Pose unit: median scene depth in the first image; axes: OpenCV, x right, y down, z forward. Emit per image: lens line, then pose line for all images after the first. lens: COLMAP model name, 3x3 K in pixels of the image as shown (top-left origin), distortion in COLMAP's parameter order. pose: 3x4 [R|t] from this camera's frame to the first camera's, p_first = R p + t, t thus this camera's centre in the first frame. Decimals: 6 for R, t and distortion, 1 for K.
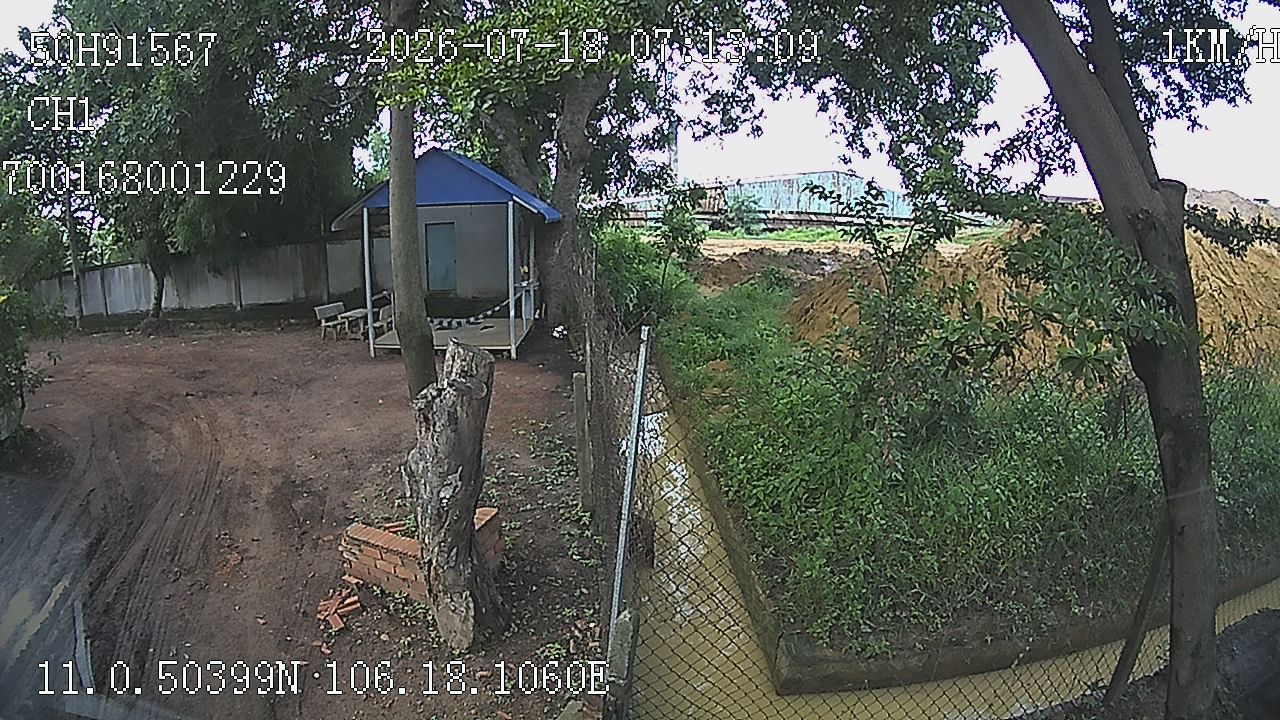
lens RADIAL K [[738.4, 0, 636.5], [0, 738.4, 363.9], [0, 0, 1]] dist [-0.344010, 0.096240]
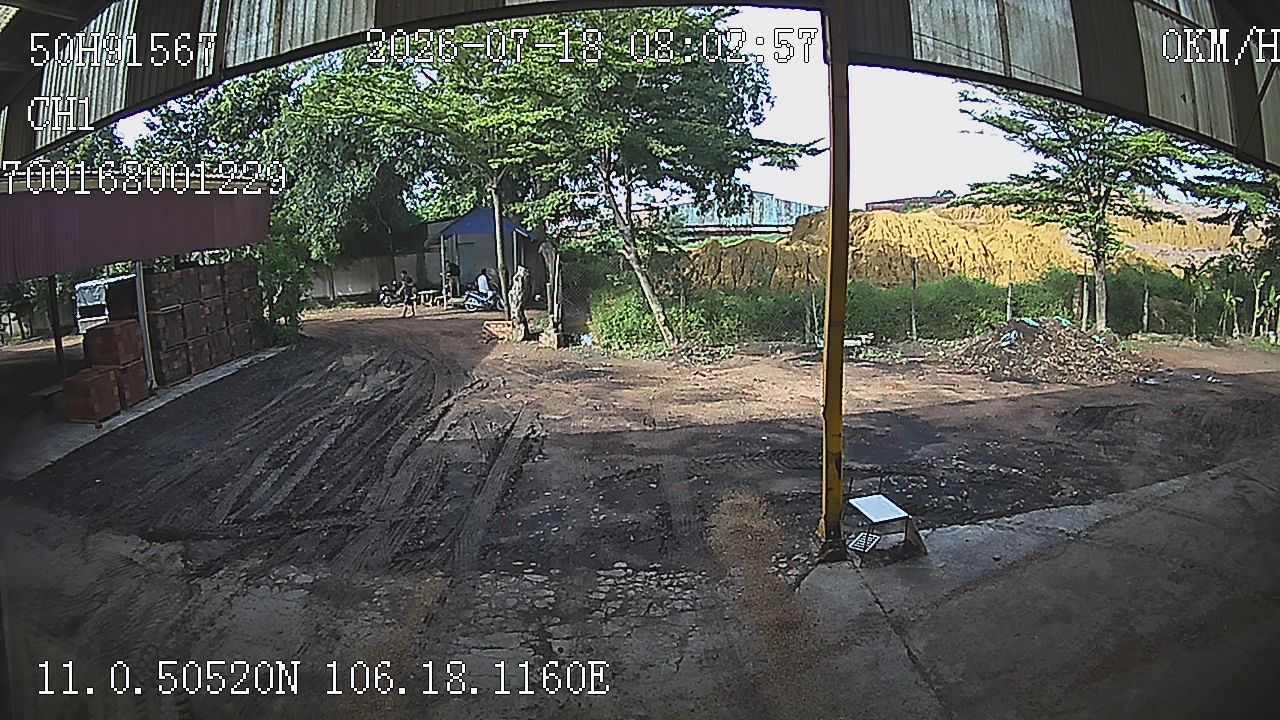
lens RADIAL K [[738.4, 0, 636.5], [0, 738.4, 363.9], [0, 0, 1]] dist [-0.344010, 0.096240]
pose [[0.998583, -0.038638, 0.036593, 0.065103], [0.039436, 0.998994, -0.021329, 0.156087], [-0.035732, 0.022742, 0.999103, -0.785804]]
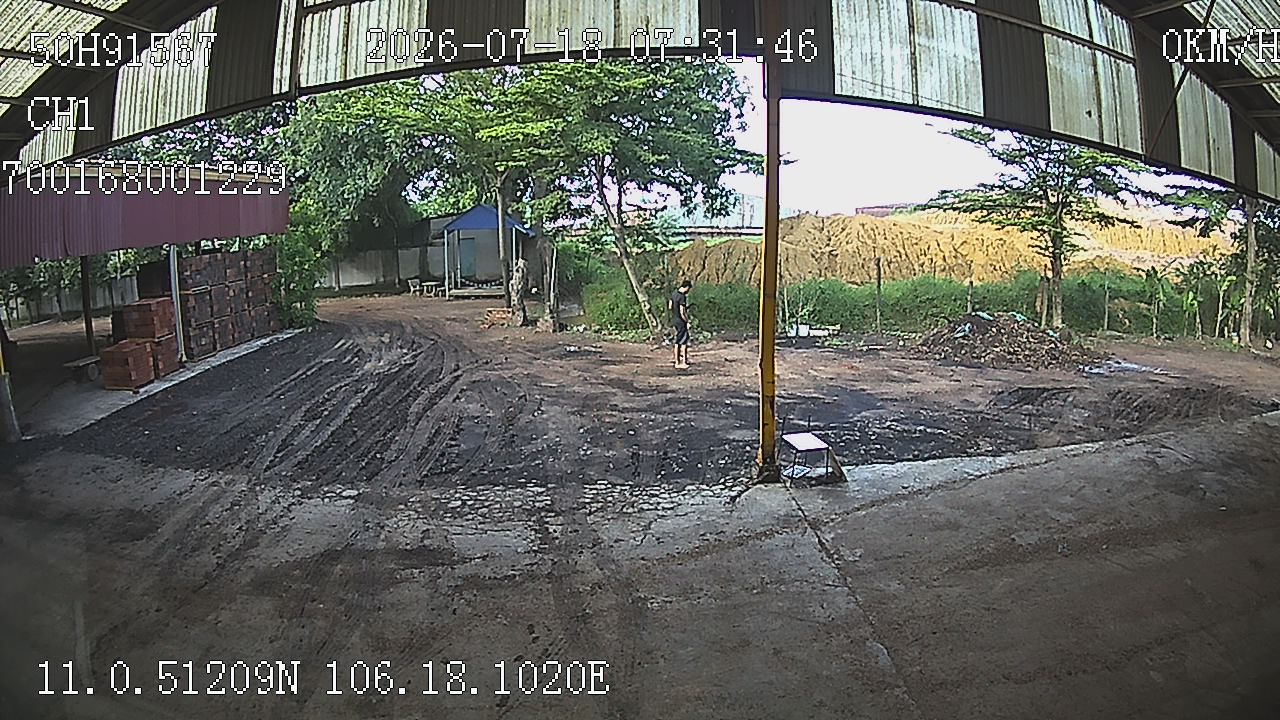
lens RADIAL K [[738.4, 0, 636.5], [0, 738.4, 363.9], [0, 0, 1]] dist [-0.344010, 0.096240]
pose [[0.998676, -0.020355, 0.047251, 0.067494], [0.021417, 0.999527, -0.022078, 0.182237], [-0.046779, 0.023061, 0.998639, -0.889078]]
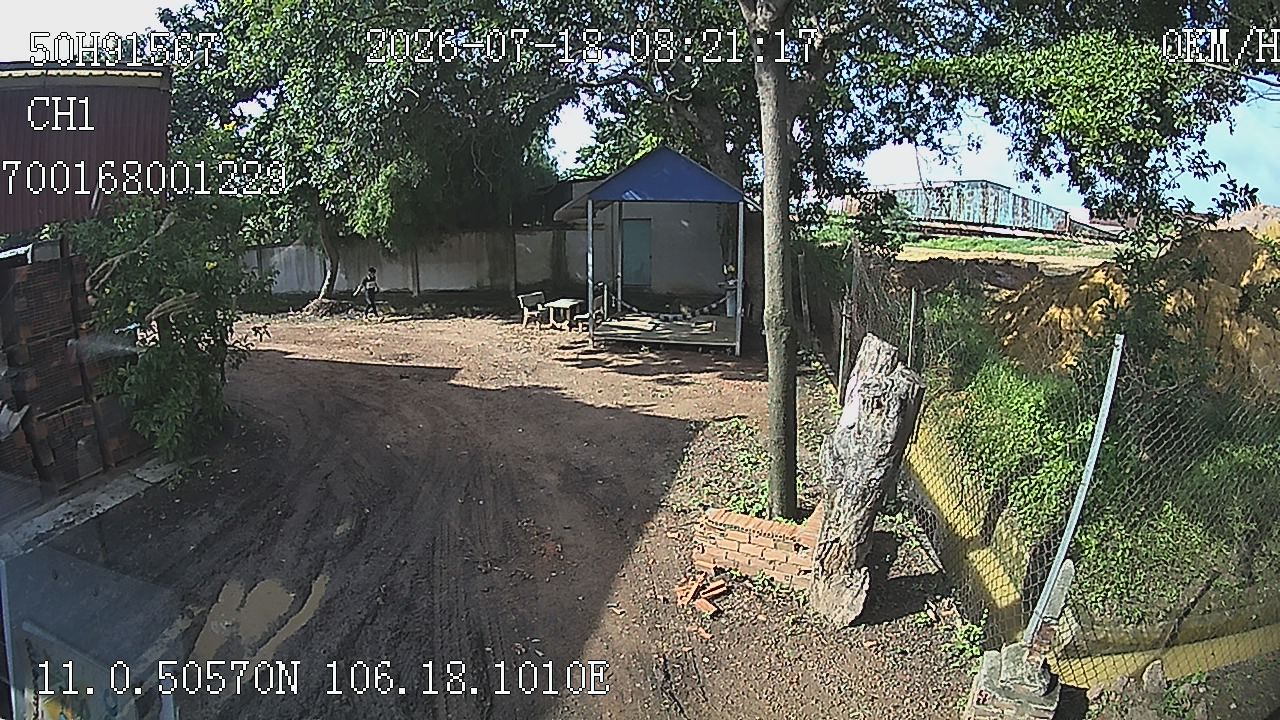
lens RADIAL K [[738.4, 0, 636.5], [0, 738.4, 363.9], [0, 0, 1]] dist [-0.344010, 0.096240]
pose [[0.984300, 0.041548, -0.171544, -0.093184], [-0.041359, 0.999133, 0.004679, 0.004403], [0.171590, 0.002490, 0.985165, -0.027143]]
